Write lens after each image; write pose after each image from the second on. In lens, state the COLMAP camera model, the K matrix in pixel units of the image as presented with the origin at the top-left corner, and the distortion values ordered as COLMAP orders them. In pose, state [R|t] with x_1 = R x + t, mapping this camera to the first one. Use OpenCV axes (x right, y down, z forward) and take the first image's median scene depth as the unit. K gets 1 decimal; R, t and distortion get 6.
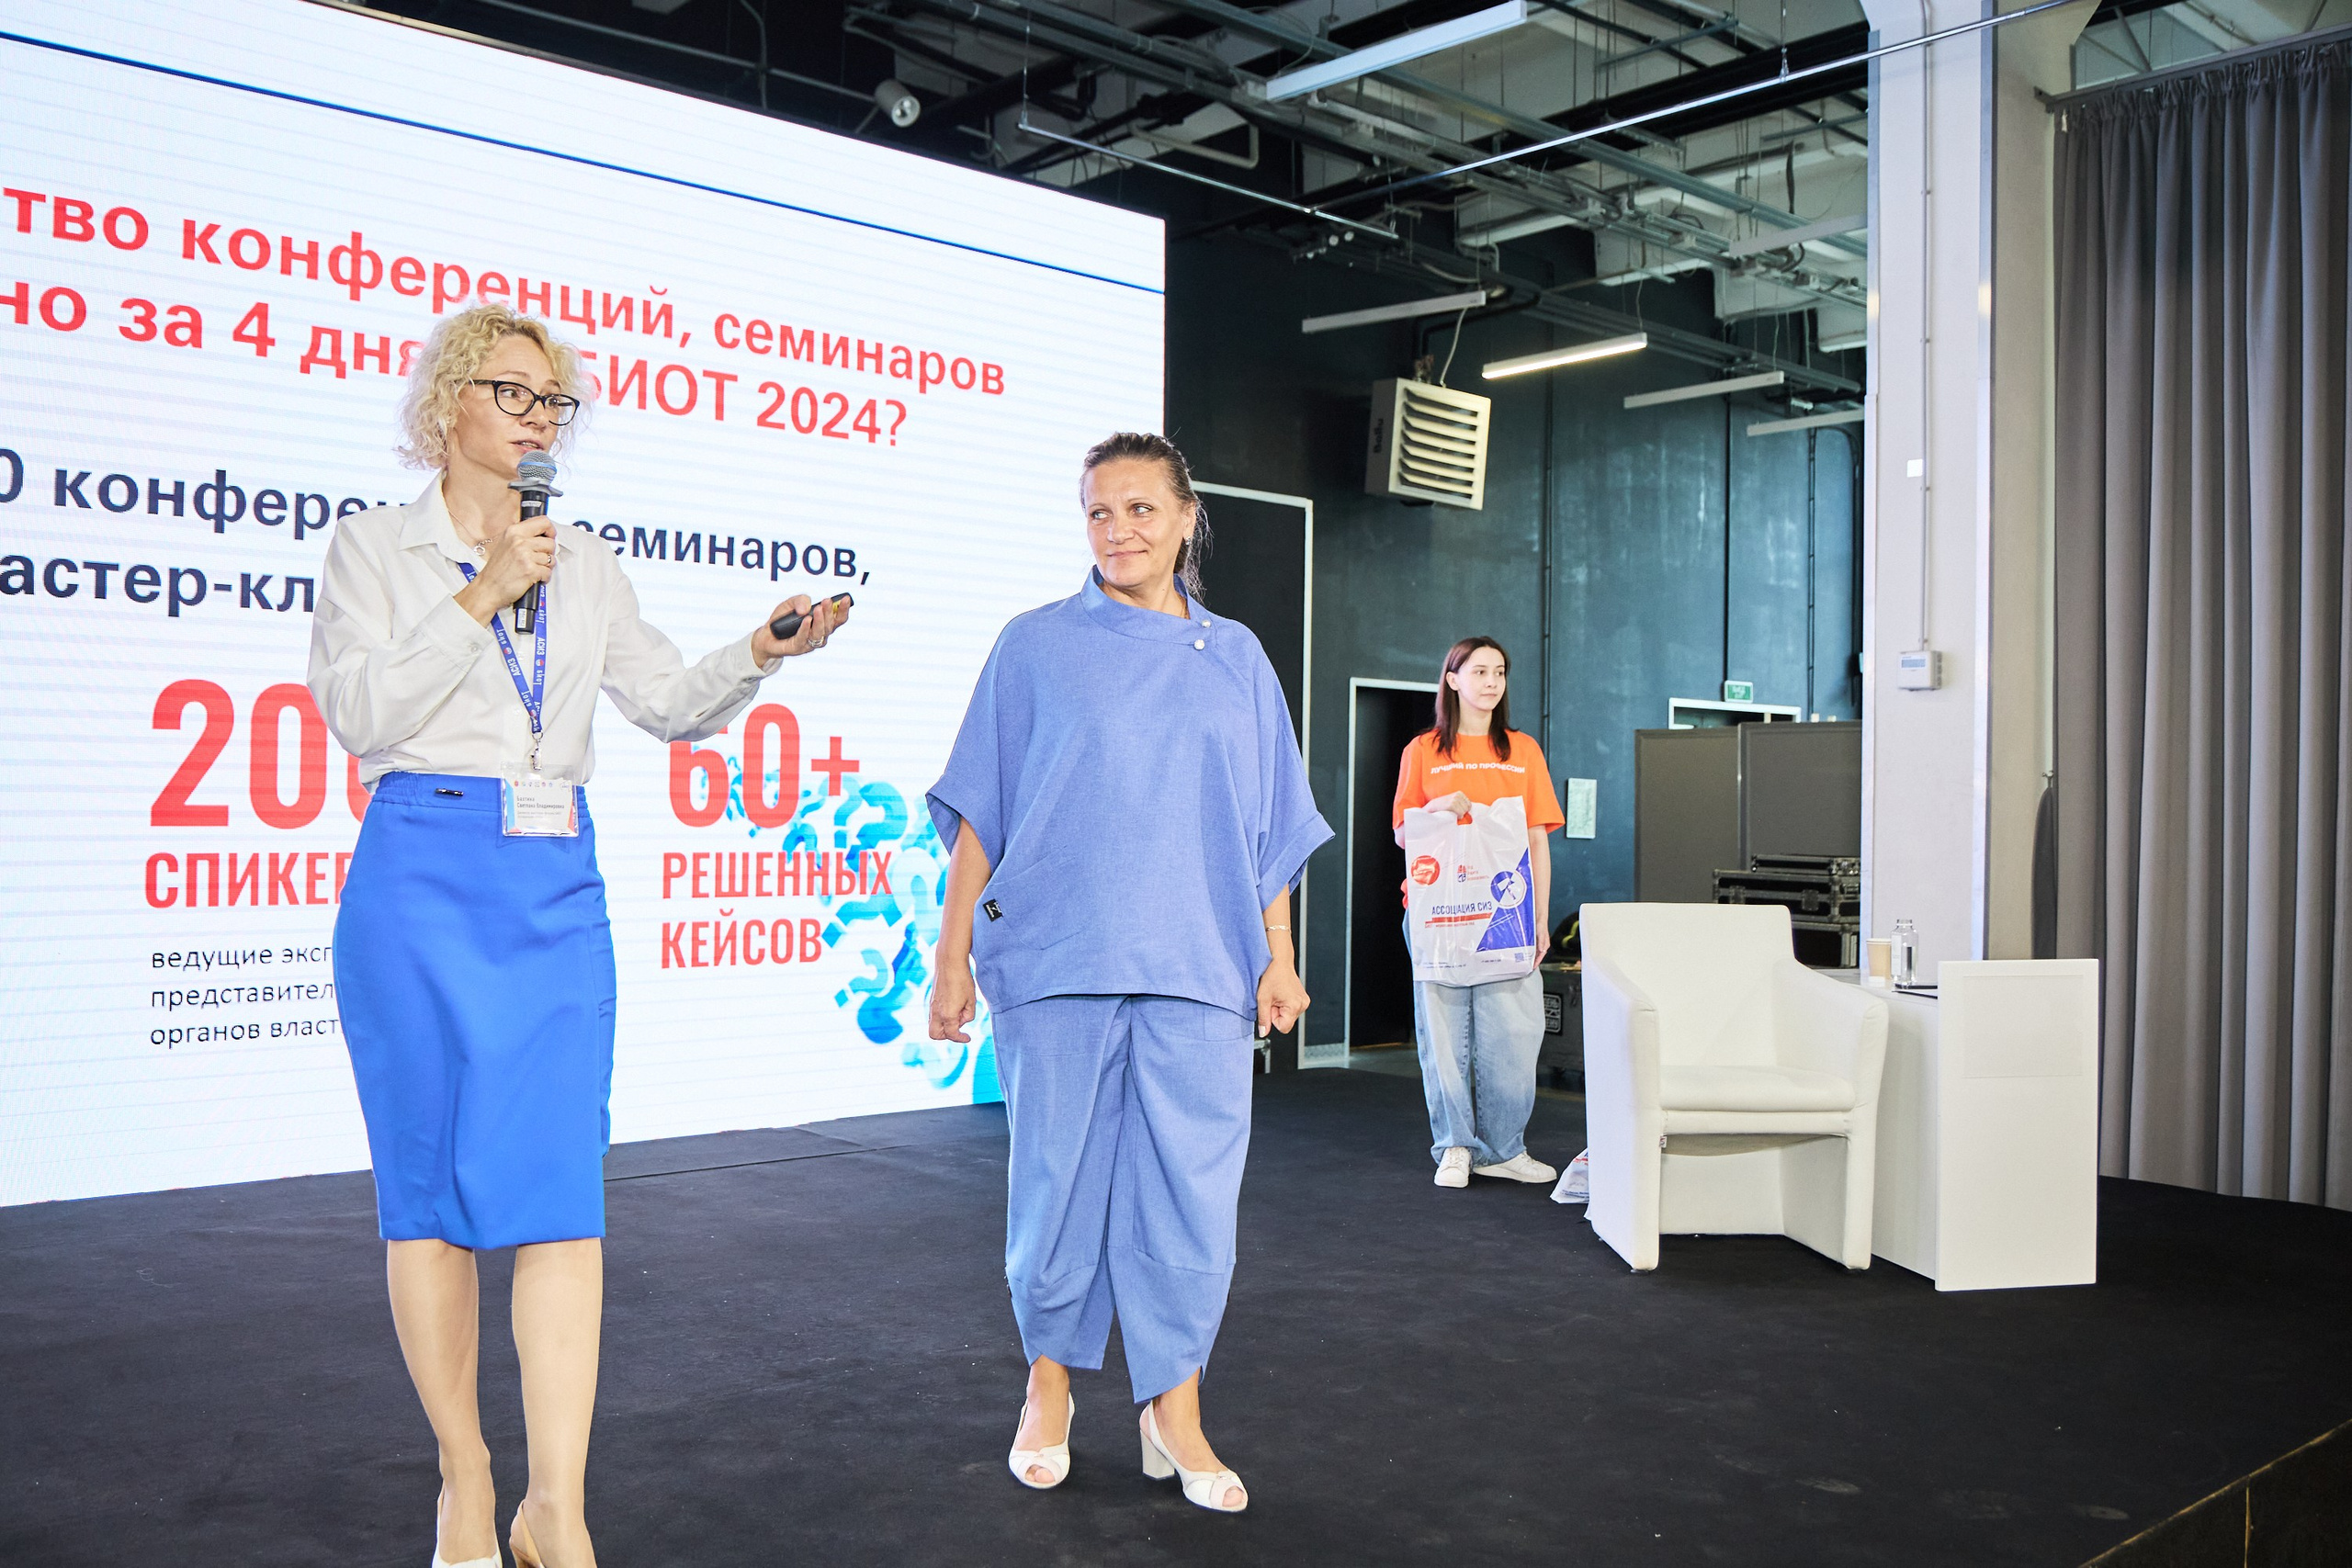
lens RADIAL K [[2136.3, 0, 1137.8], [0, 2136.3, 806.9], [0, 0, 1]] dist [-0.086821, 0.070535]
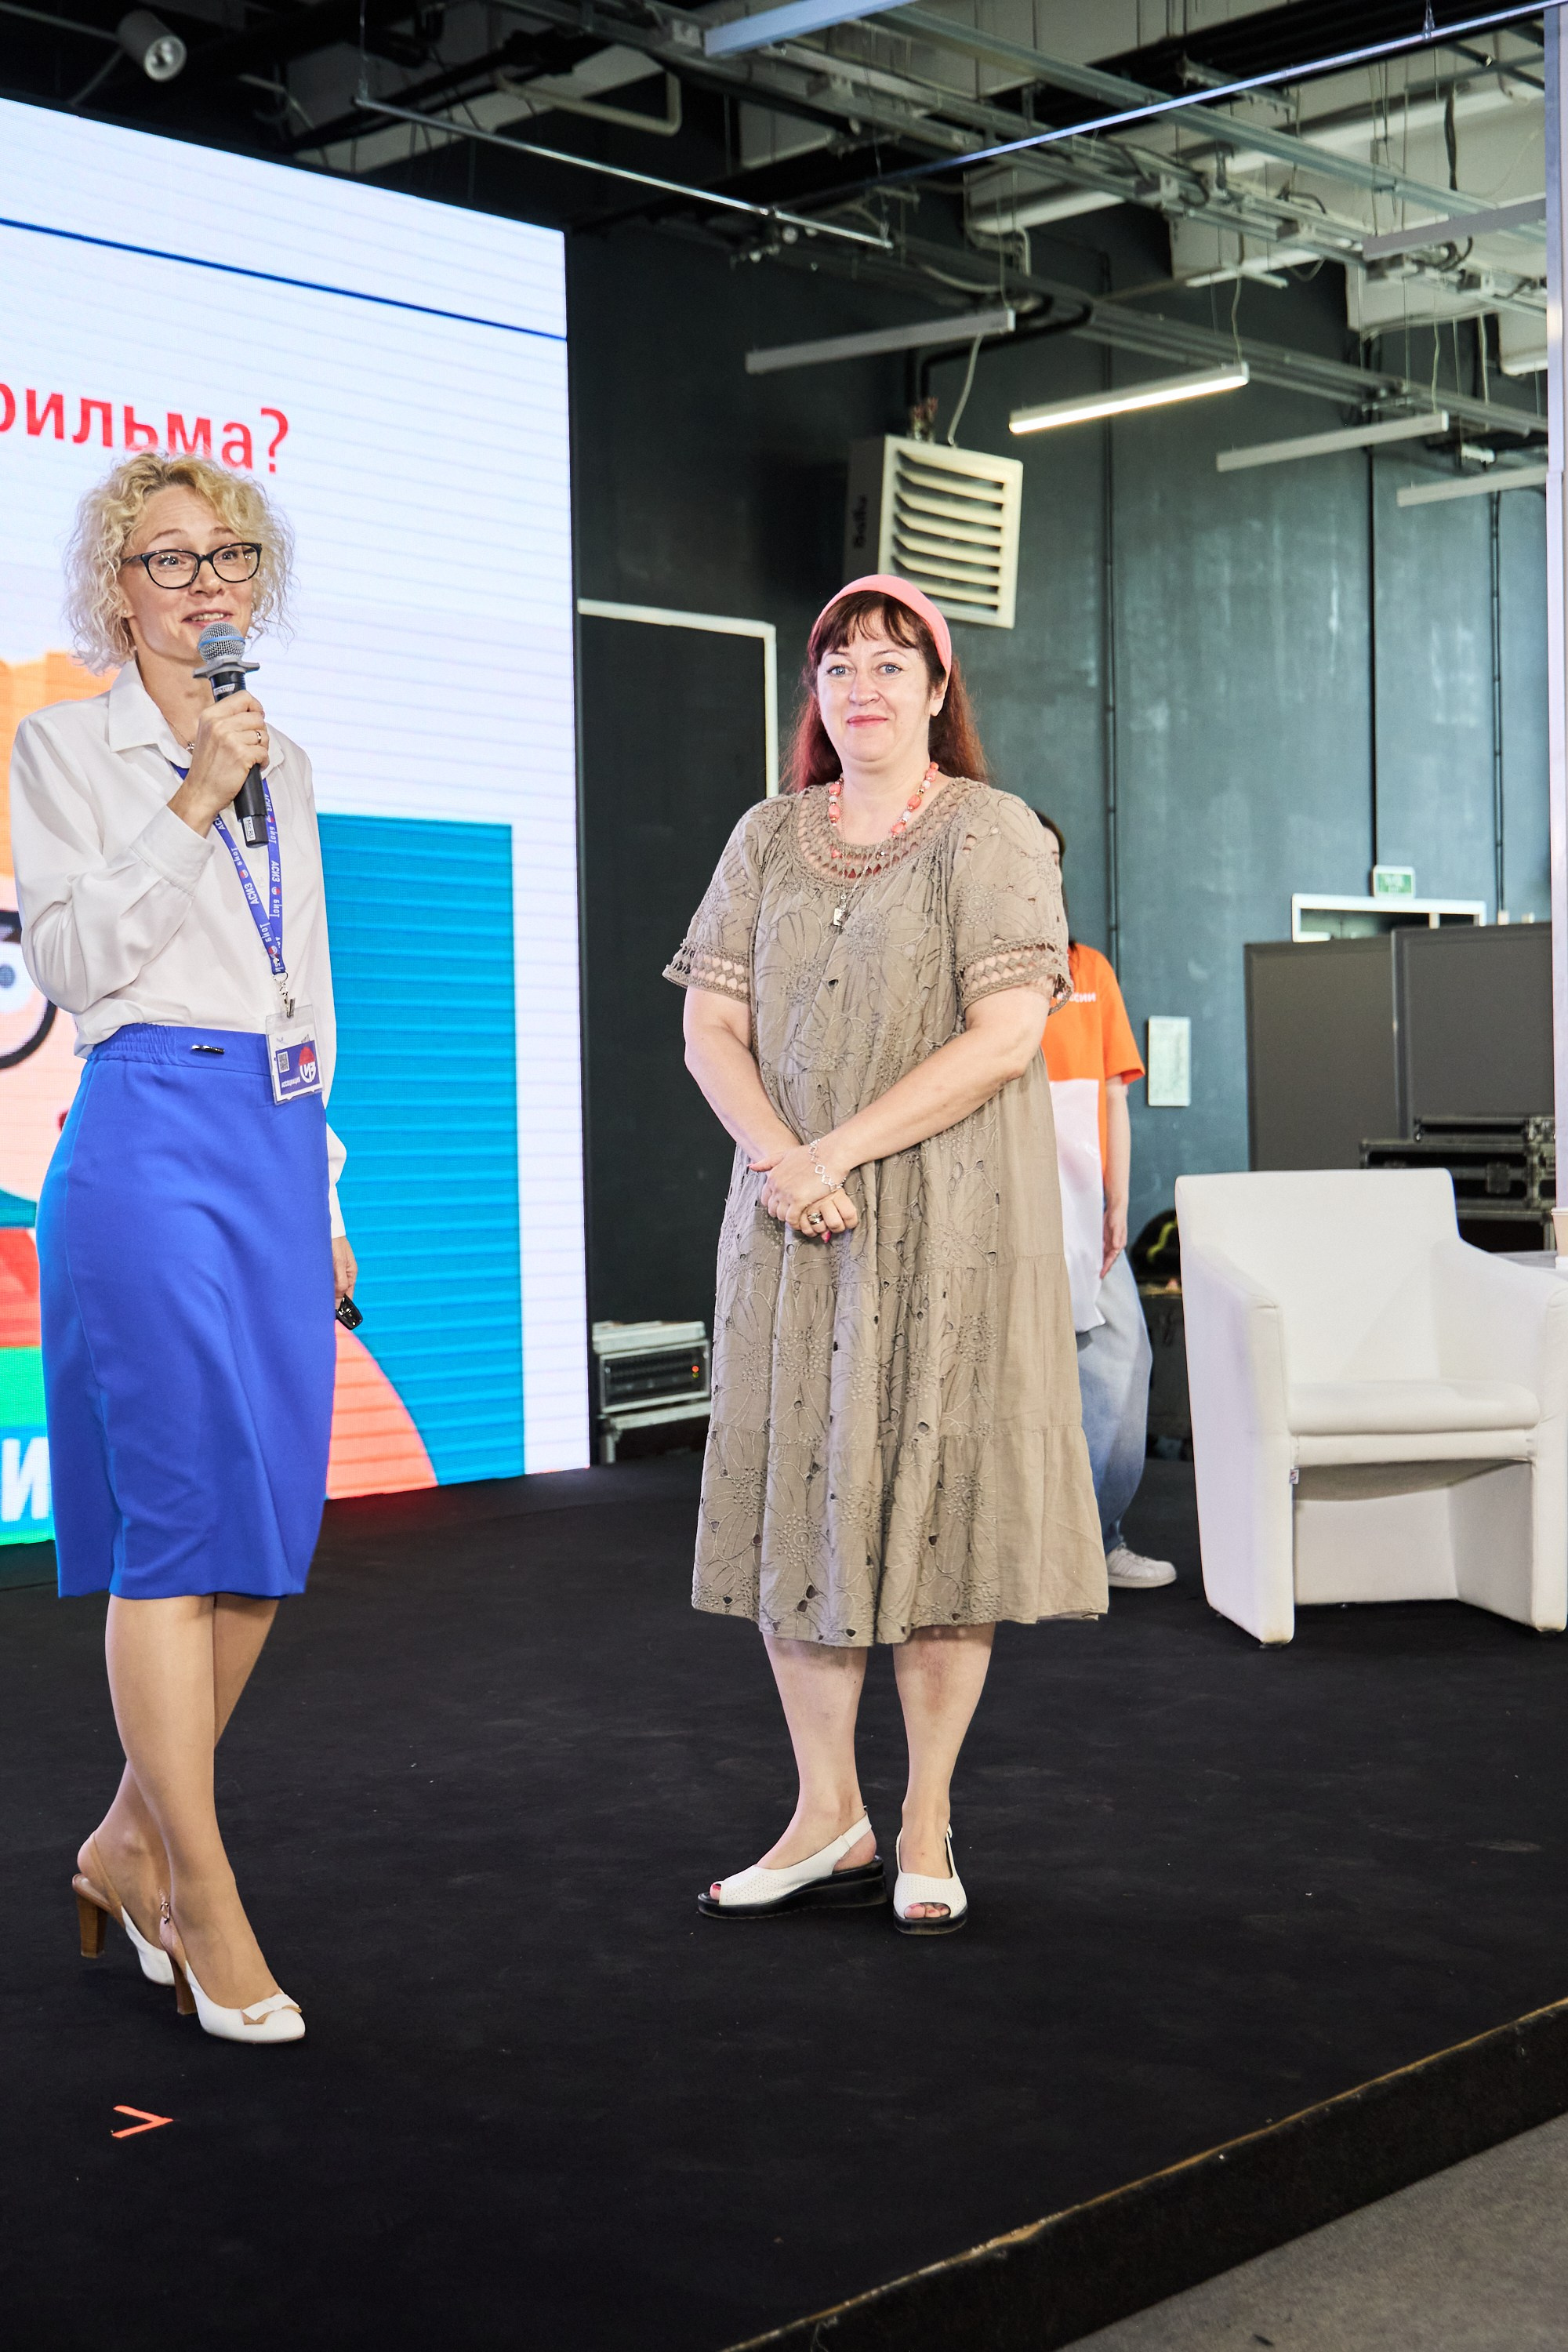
lens RADIAL K [[3454.9, 0, 755.2], [0, 3454.9, 1174.0], [0, 0, 1]] dist [-0.012299, 0.000000]
pose [[0.995649, -0.033347, 0.087012, -0.023492], [0.031138, 0.999160, 0.026633, 0.003340], [-0.087827, -0.023808, 0.995851, -0.100830]]
